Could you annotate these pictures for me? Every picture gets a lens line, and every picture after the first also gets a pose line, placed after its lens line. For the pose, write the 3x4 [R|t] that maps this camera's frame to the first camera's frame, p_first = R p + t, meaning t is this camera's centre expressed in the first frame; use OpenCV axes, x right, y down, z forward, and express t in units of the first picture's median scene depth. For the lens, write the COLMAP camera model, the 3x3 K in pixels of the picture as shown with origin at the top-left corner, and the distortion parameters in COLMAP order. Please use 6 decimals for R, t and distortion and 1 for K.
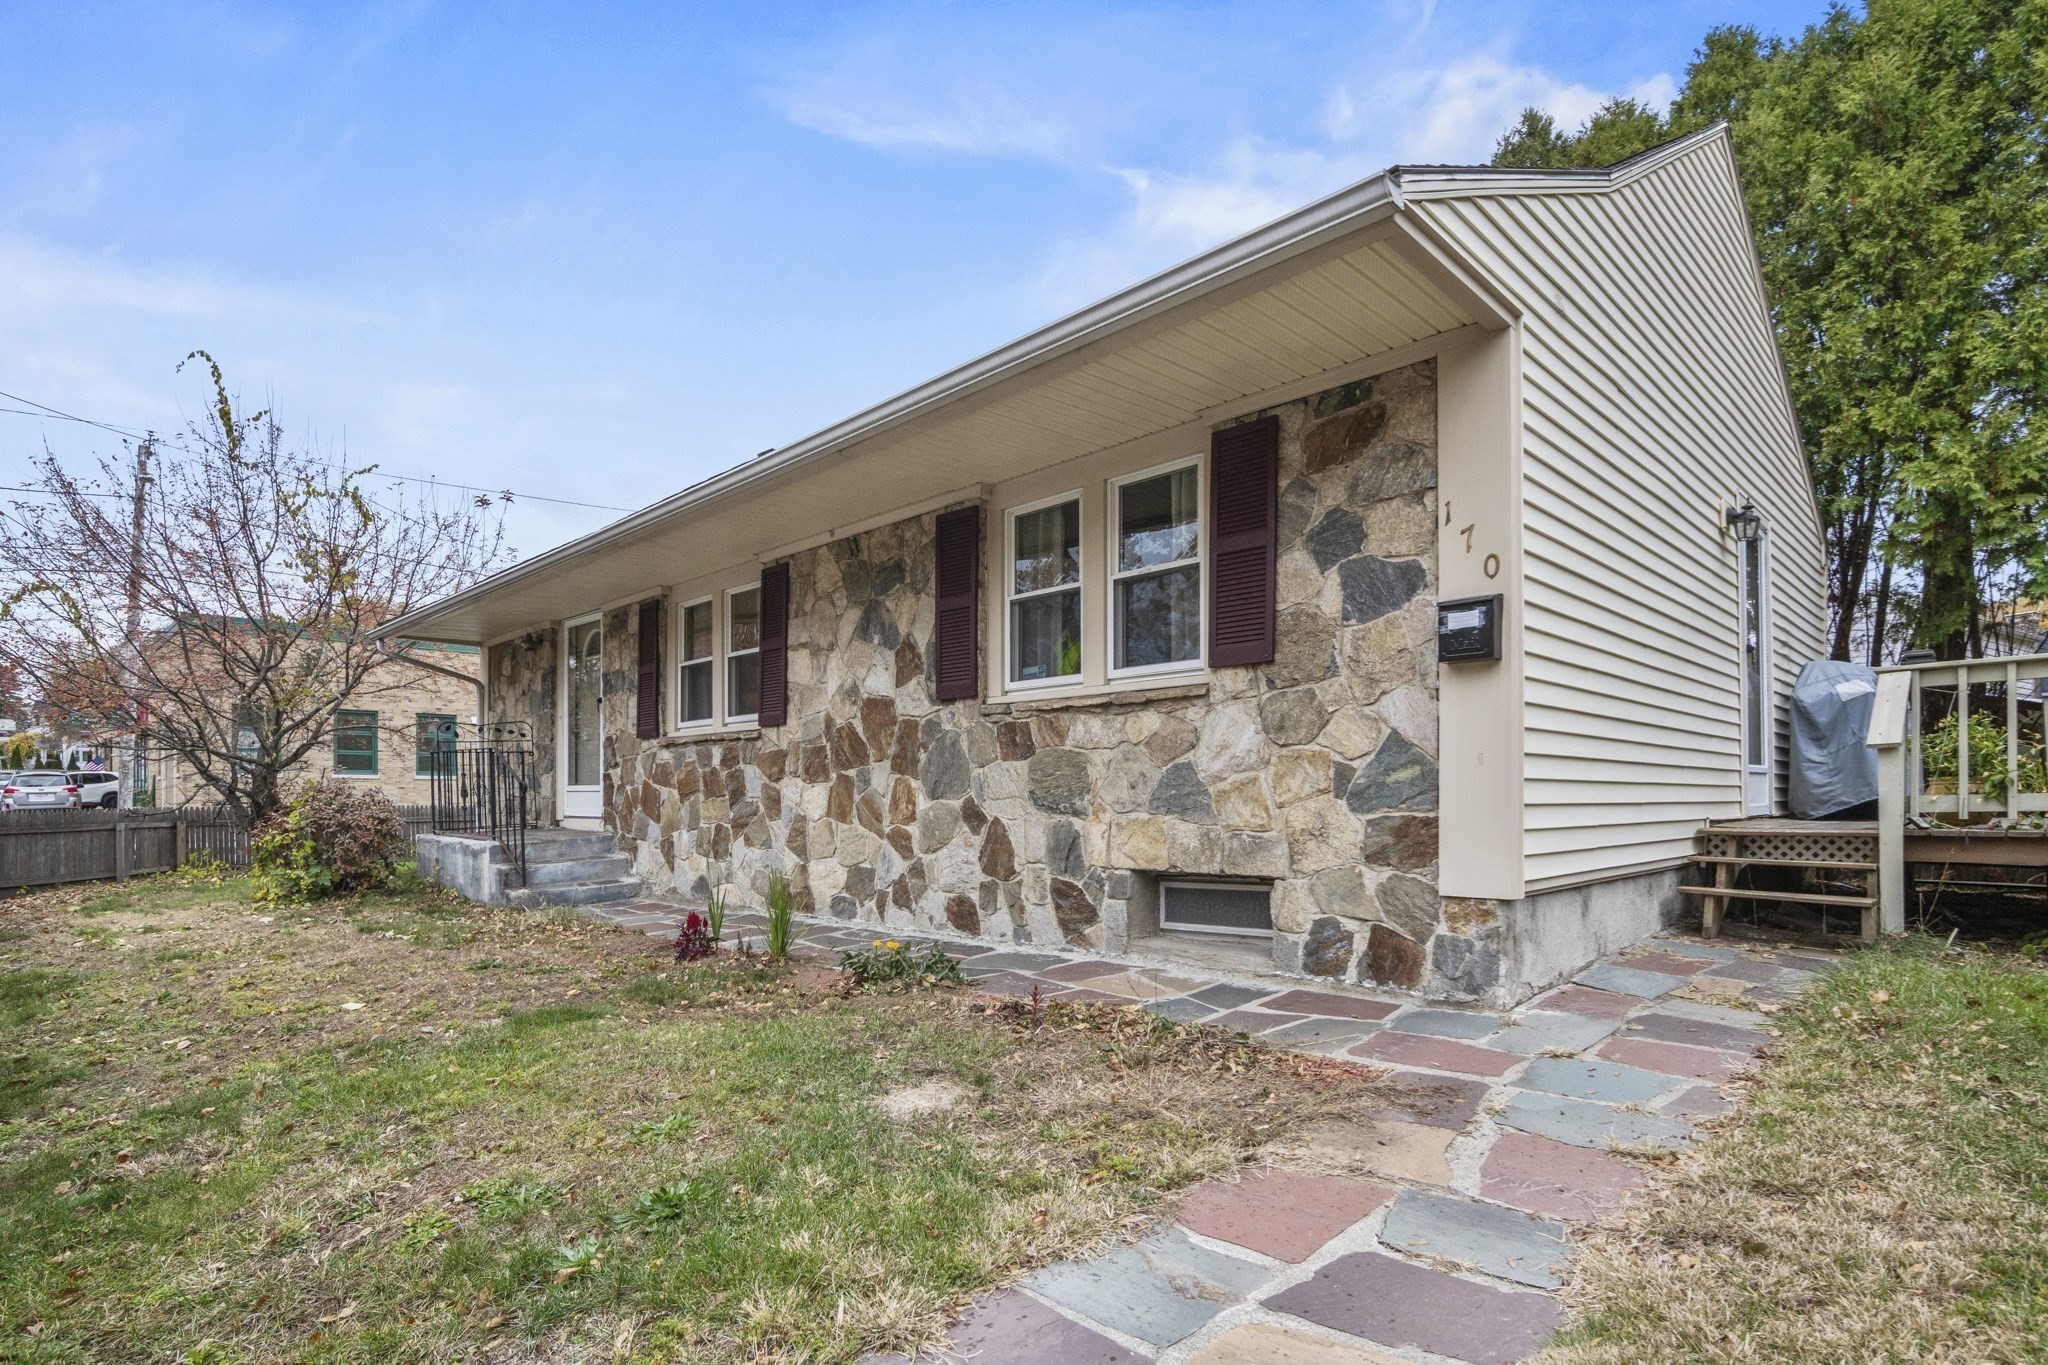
lens RADIAL K [[1029.0, 0, 998.7], [0, 1029.0, 803.3], [0, 0, 1]] dist [-0.008127, -0.001068]
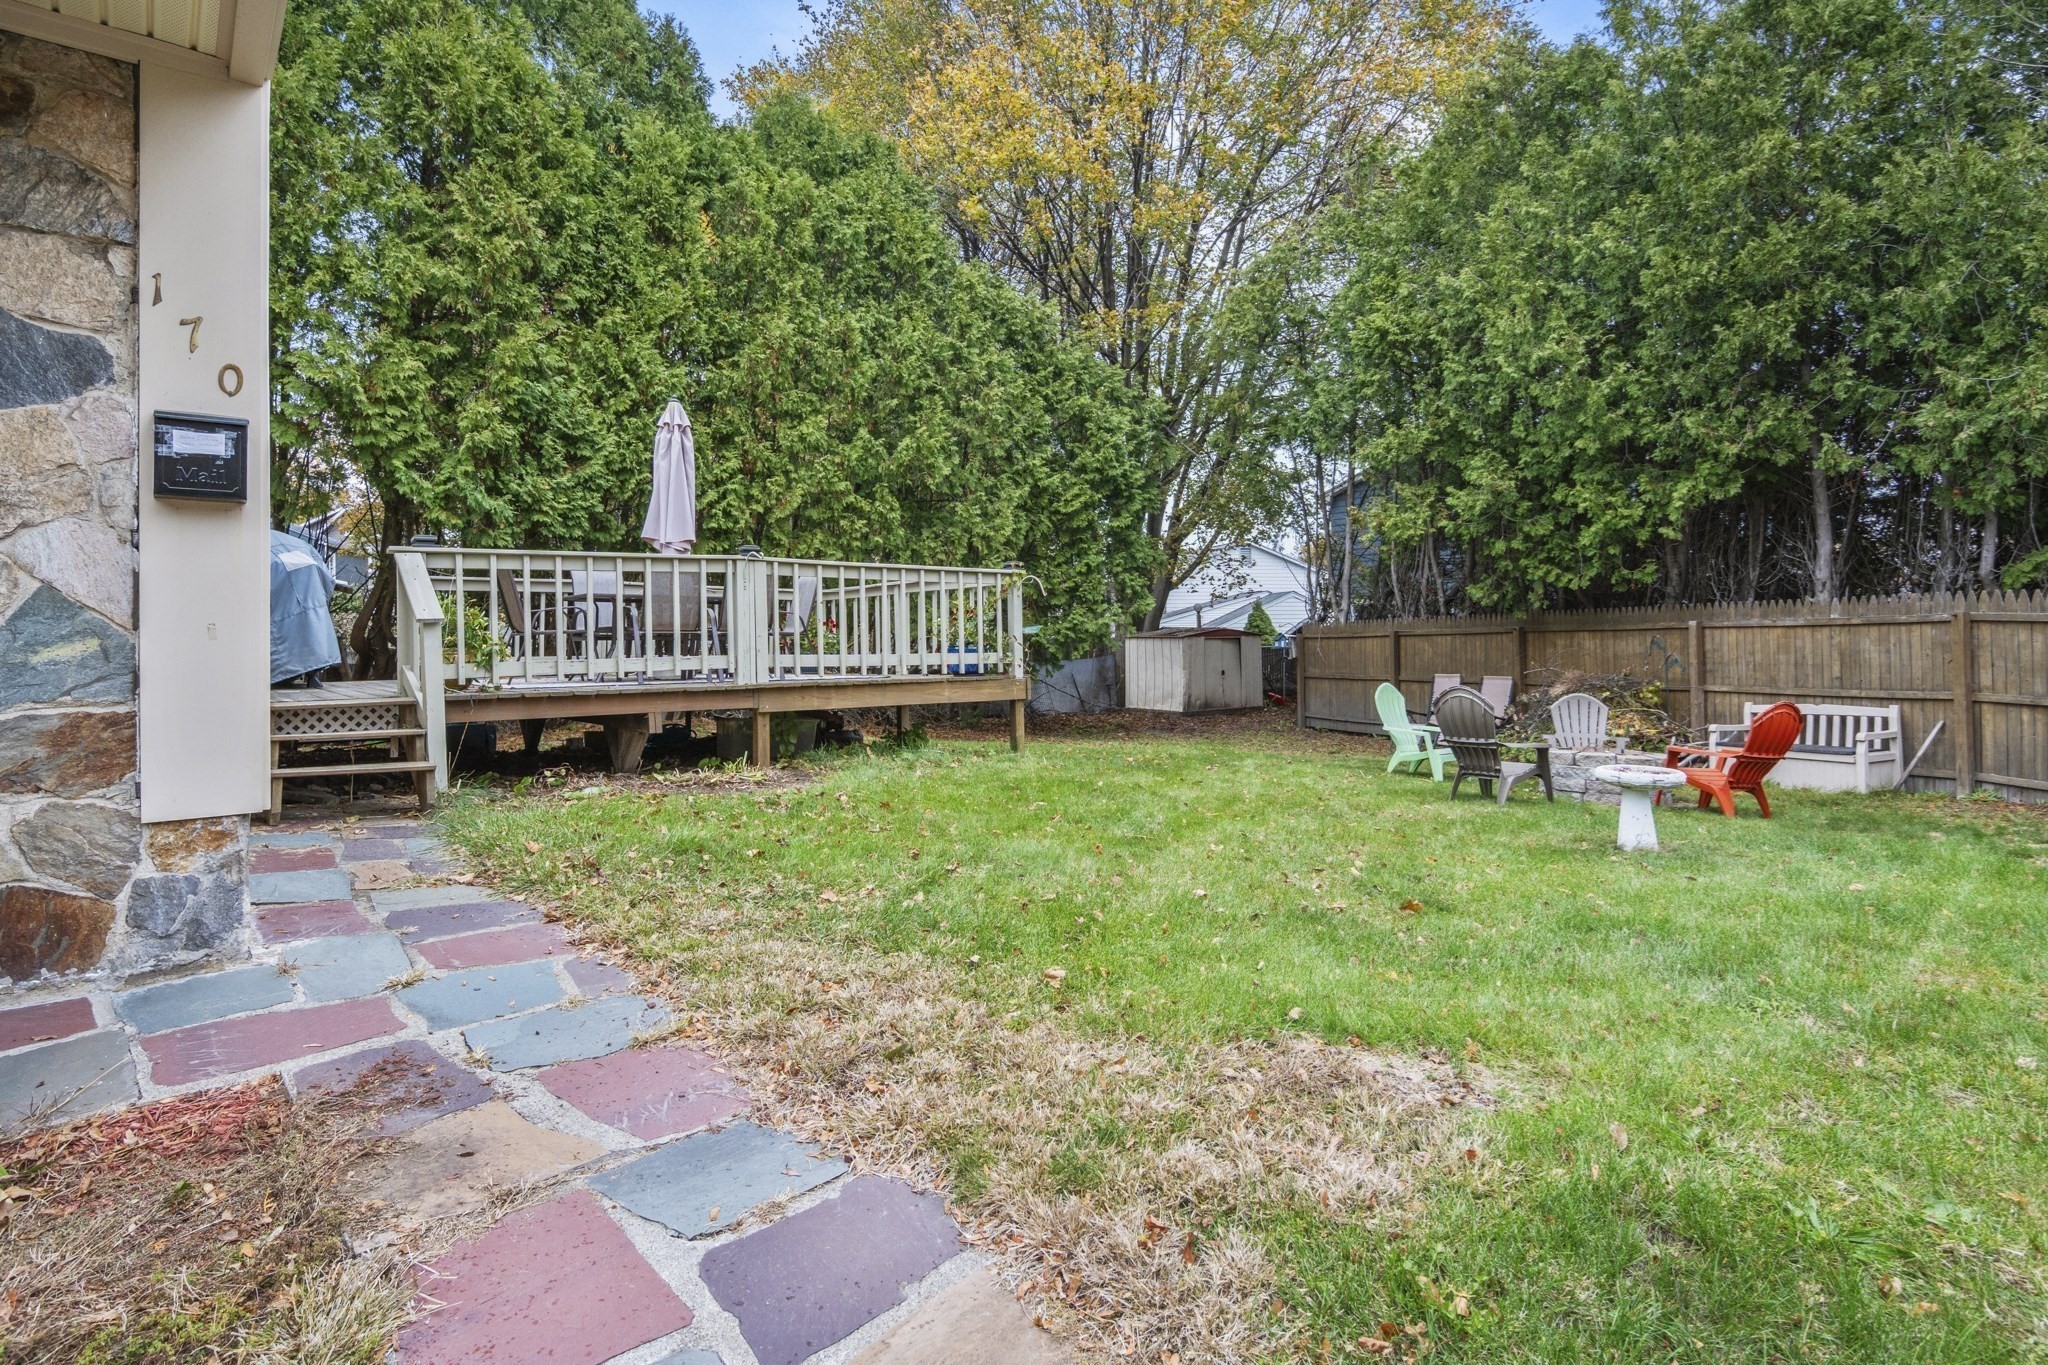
lens RADIAL K [[1029.0, 0, 1027.2], [0, 1029.0, 630.4], [0, 0, 1]] dist [-0.008127, -0.001068]
pose [[0.087909, 0.015276, 0.996011, -0.178190], [0.017579, 0.999703, -0.016884, -0.016516], [-0.995973, 0.018993, 0.087615, 0.271400]]
